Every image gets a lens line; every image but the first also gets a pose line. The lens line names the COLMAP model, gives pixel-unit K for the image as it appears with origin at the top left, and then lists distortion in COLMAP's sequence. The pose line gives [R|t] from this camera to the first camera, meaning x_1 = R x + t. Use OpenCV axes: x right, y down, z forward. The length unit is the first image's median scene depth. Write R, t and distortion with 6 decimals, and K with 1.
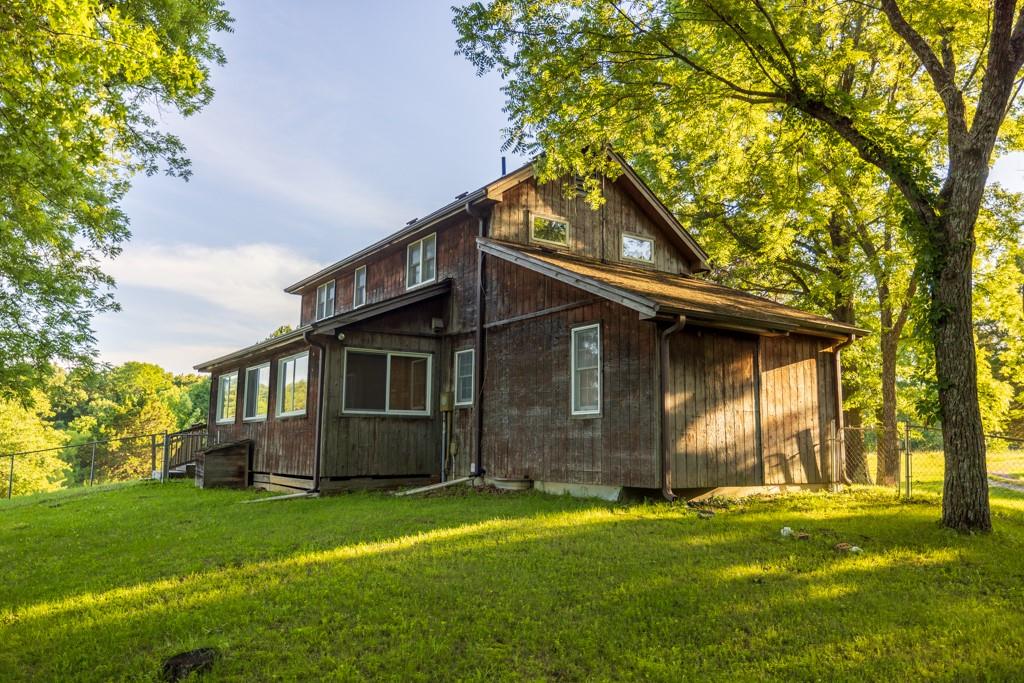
lens RADIAL K [[747.9, 0, 512.0], [0, 747.9, 341.5], [0, 0, 1]] dist [0.005139, 0.001984]
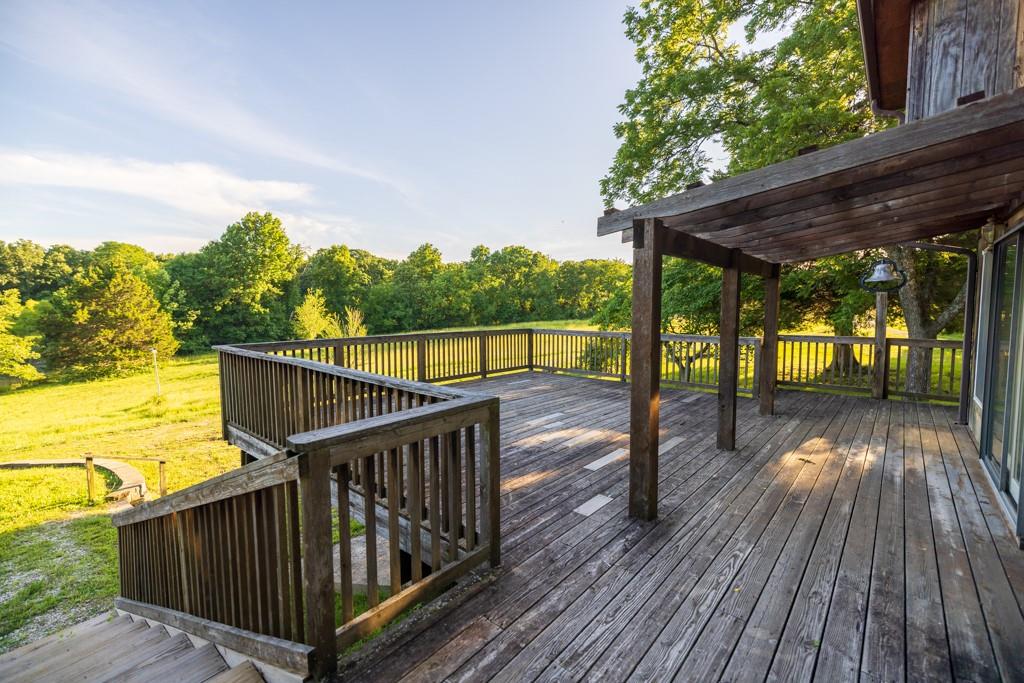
lens RADIAL K [[442.5, 0, 512.0], [0, 442.5, 341.5], [0, 0, 1]] dist [0.000311, 0.000030]
pose [[0.971253, -0.030112, 0.236139, -0.682933], [-0.023697, 0.974811, 0.221771, 0.146956], [-0.236869, -0.220992, 0.946074, 1.803747]]
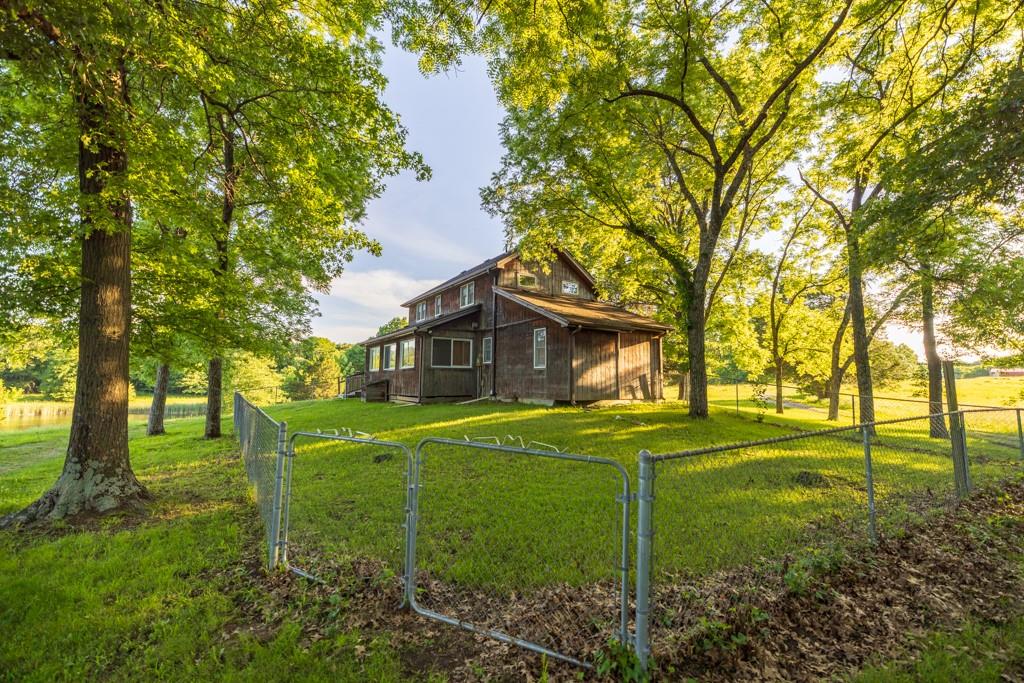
lens RADIAL K [[417.1, 0, 512.0], [0, 417.1, 341.5], [0, 0, 1]] dist [0.000371, 0.000099]
pose [[0.999751, -0.003253, -0.022081, 0.035547], [0.004177, 0.999111, 0.041955, -0.029338], [0.021925, -0.042037, 0.998875, -0.205626]]
